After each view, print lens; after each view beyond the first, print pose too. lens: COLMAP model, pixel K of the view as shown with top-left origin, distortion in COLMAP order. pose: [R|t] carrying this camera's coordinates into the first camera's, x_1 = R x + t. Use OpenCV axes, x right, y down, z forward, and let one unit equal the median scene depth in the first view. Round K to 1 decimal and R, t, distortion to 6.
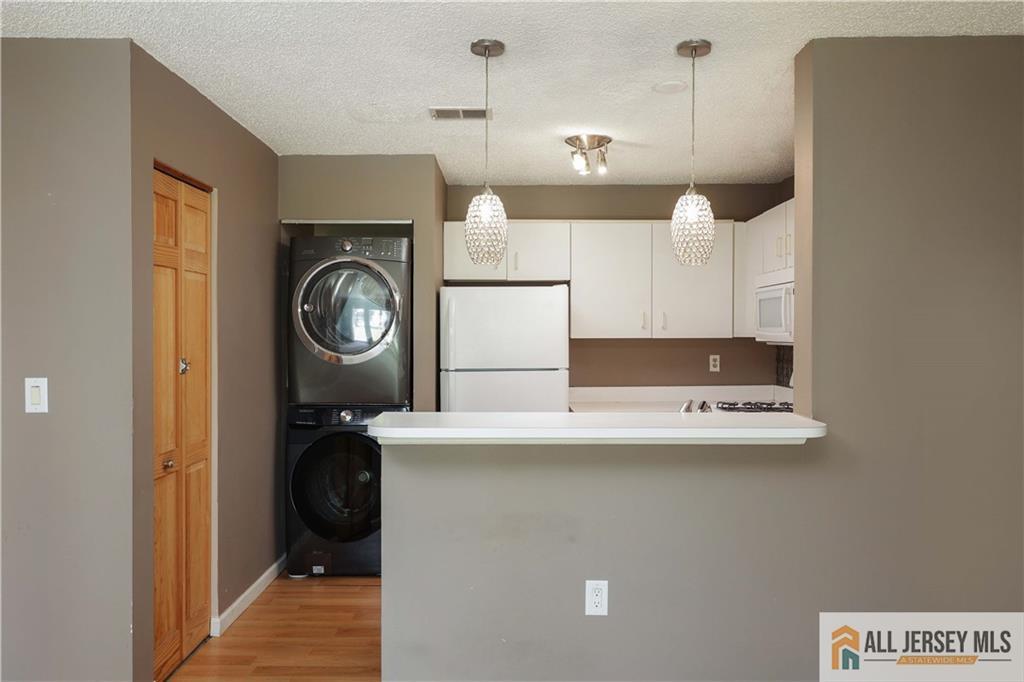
lens RADIAL K [[750.0, 0, 512.0], [0, 750.0, 341.0], [0, 0, 1]] dist [0.003495, -0.002424]
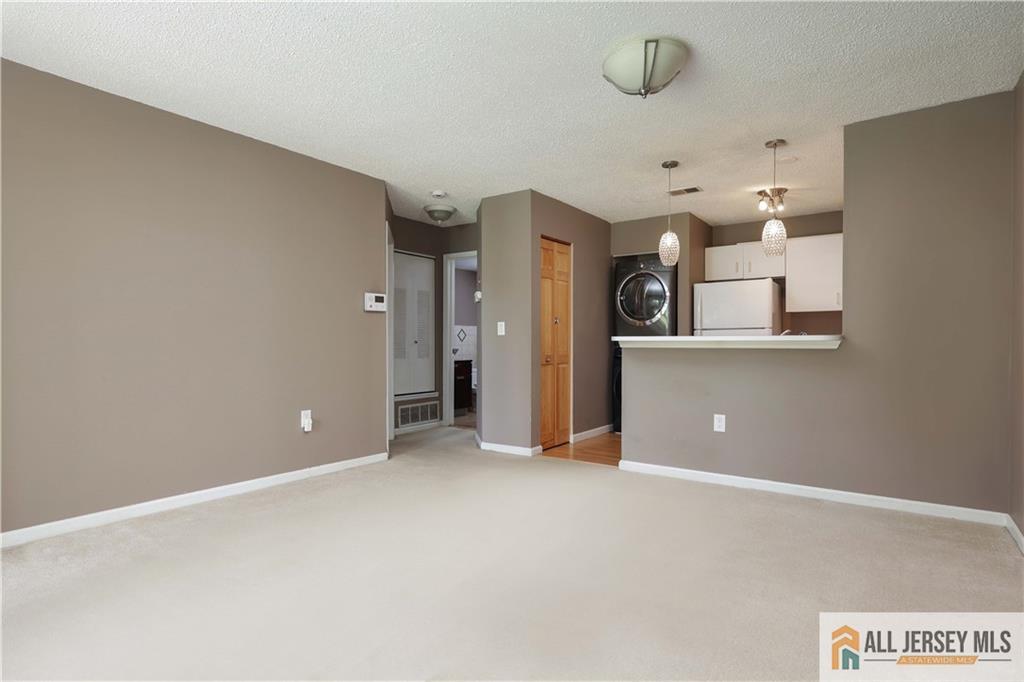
lens RADIAL K [[545.1, 0, 512.0], [0, 545.1, 341.0], [0, 0, 1]] dist [-0.001024, -0.000674]
pose [[0.810210, -0.003424, -0.586130, 0.343261], [-0.005272, 0.999900, -0.013129, 0.092239], [0.586117, 0.013727, 0.810110, -0.350311]]
